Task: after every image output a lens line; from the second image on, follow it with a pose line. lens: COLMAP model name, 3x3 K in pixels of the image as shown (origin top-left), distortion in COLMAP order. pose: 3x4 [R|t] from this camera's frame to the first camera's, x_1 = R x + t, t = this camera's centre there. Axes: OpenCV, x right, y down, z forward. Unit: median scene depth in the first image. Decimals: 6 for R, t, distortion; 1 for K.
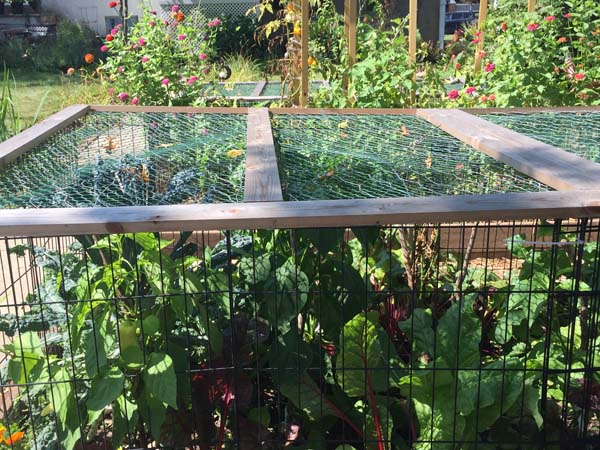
lens RADIAL K [[671.8, 0, 297.1], [0, 671.8, 226.2], [0, 0, 1]] dist [0.053028, 0.000000]
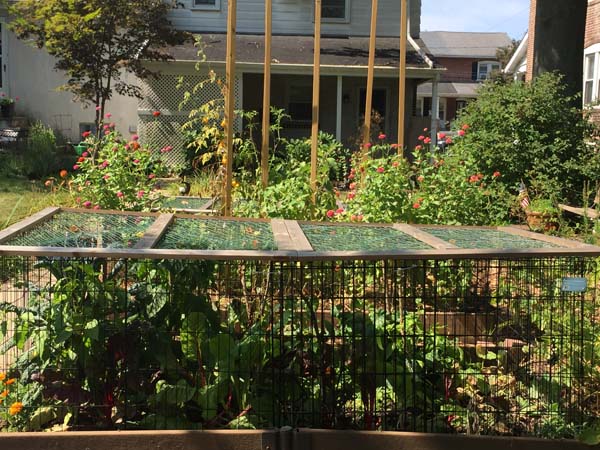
lens RADIAL K [[806.0, 0, 301.9], [0, 806.0, 225.6], [0, 0, 1]] dist [-0.014534, 0.000000]
pose [[0.998934, 0.045335, 0.008706, 0.133741], [-0.043064, 0.983081, -0.178036, 0.099291], [-0.016630, 0.177471, 0.983986, -0.487633]]
